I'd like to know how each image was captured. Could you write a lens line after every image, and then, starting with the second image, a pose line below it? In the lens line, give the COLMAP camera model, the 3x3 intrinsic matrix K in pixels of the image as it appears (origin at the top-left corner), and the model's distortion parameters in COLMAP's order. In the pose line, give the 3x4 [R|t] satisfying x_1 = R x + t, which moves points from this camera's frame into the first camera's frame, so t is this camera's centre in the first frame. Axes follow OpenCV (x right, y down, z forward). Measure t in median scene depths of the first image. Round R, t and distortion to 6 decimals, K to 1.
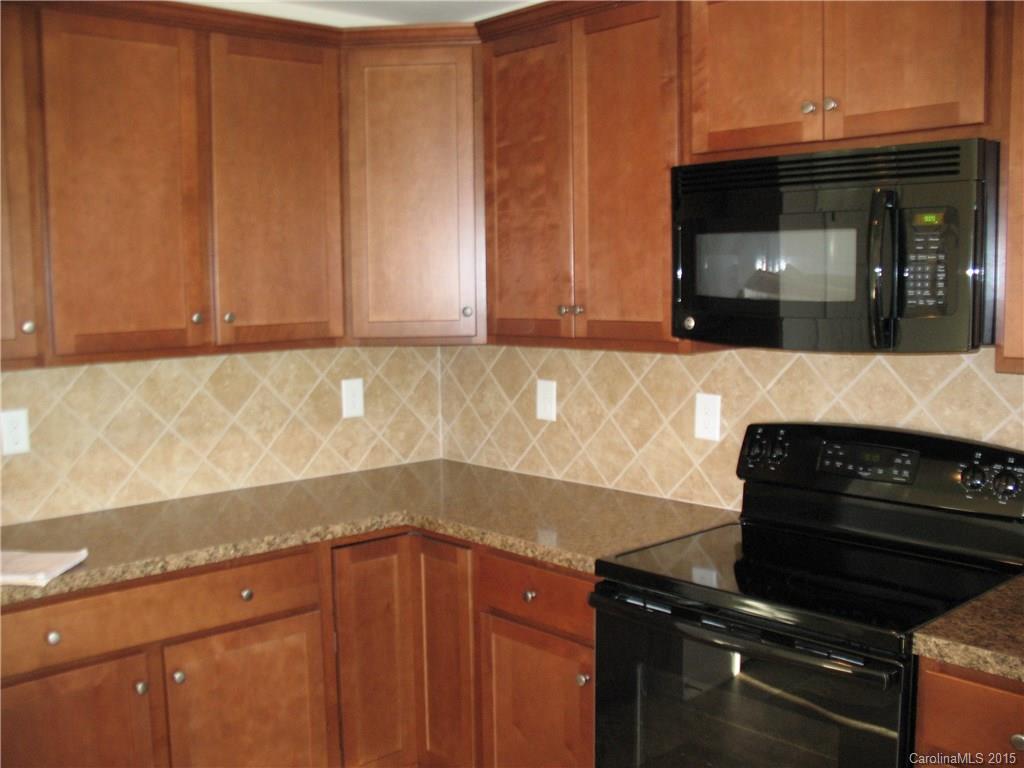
lens RADIAL K [[1101.5, 0, 460.2], [0, 1101.5, 363.3], [0, 0, 1]] dist [-0.130176, 0.000000]
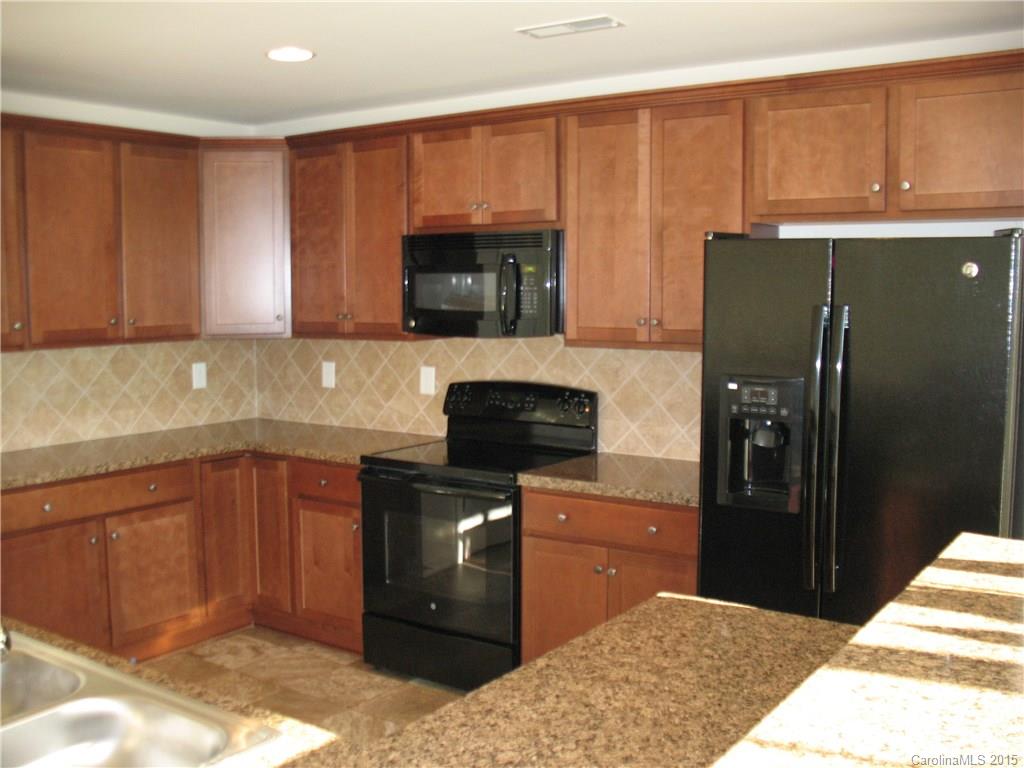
lens RADIAL K [[1101.5, 0, 457.3], [0, 1101.5, 355.1], [0, 0, 1]] dist [-0.130176, 0.000000]
pose [[0.978476, -0.006114, 0.206268, -0.076570], [0.009287, 0.999853, -0.014422, 0.035794], [-0.206150, 0.016027, 0.978389, -0.664080]]
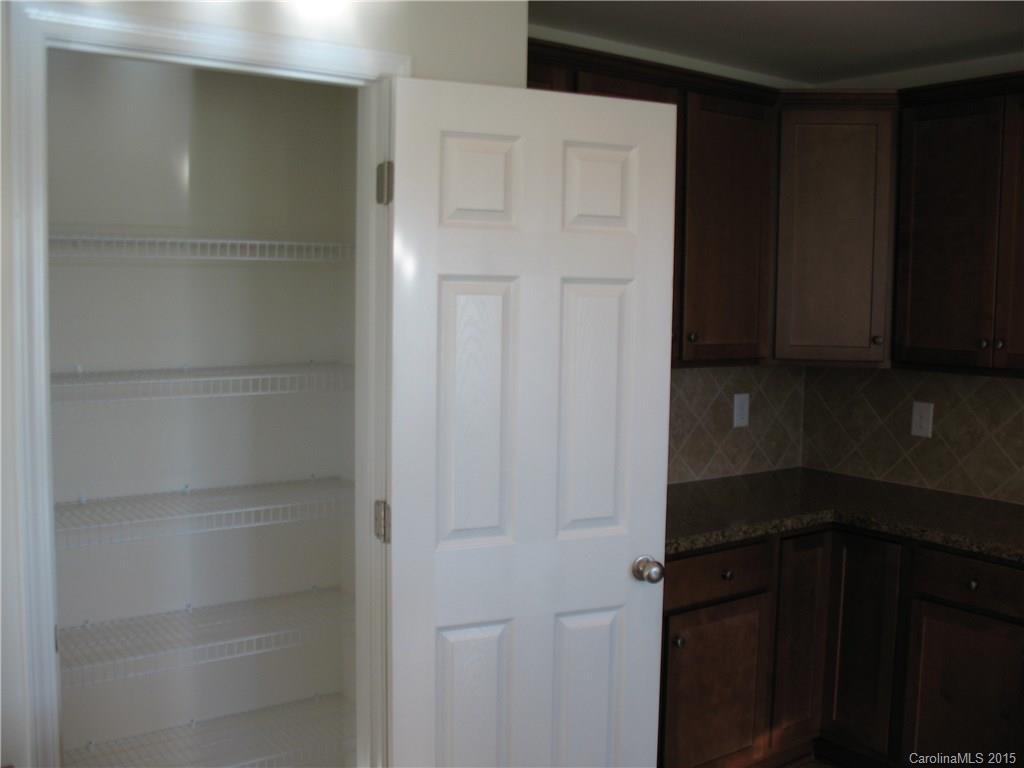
lens RADIAL K [[1101.5, 0, 452.5], [0, 1101.5, 373.7], [0, 0, 1]] dist [-0.130176, 0.000000]
pose [[0.994324, 0.041187, -0.098097, -0.356752], [-0.041100, 0.999151, 0.002911, 0.003550], [0.098134, 0.001137, 0.995173, -0.183876]]
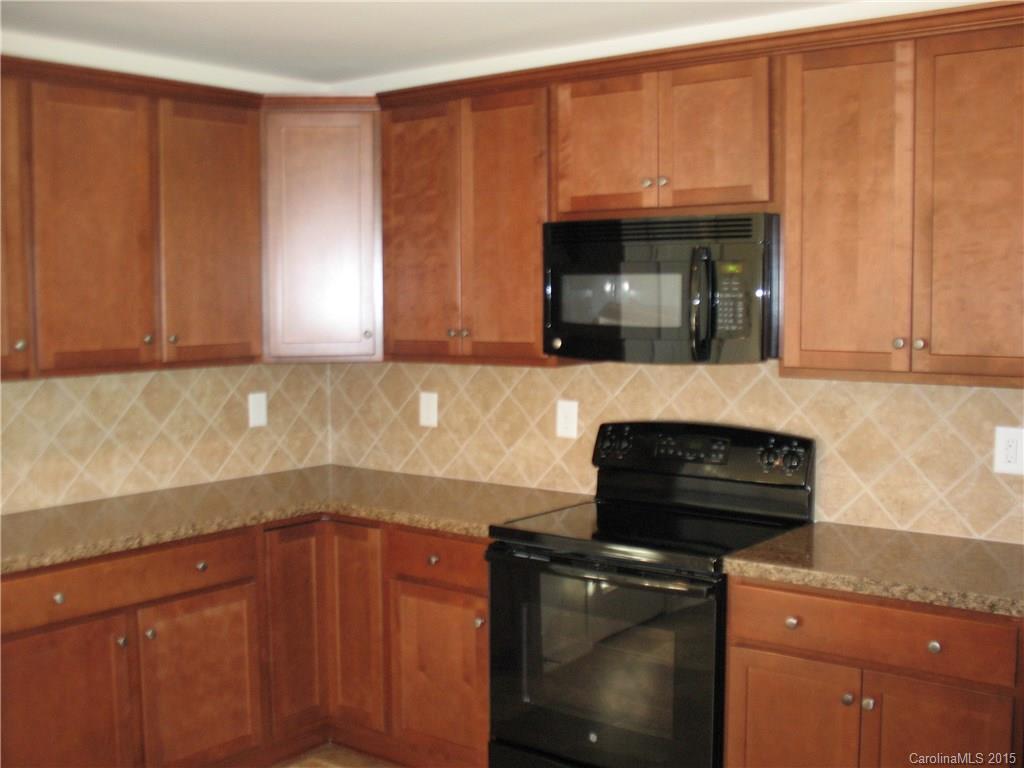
lens RADIAL K [[1236.9, 0, 463.7], [0, 1236.9, 354.1], [0, 0, 1]] dist [-0.135472, 0.000000]
pose [[0.986250, -0.000594, 0.165261, -0.123257], [0.005472, 0.999563, -0.029064, 0.015655], [-0.165172, 0.029569, 0.985821, -0.369978]]
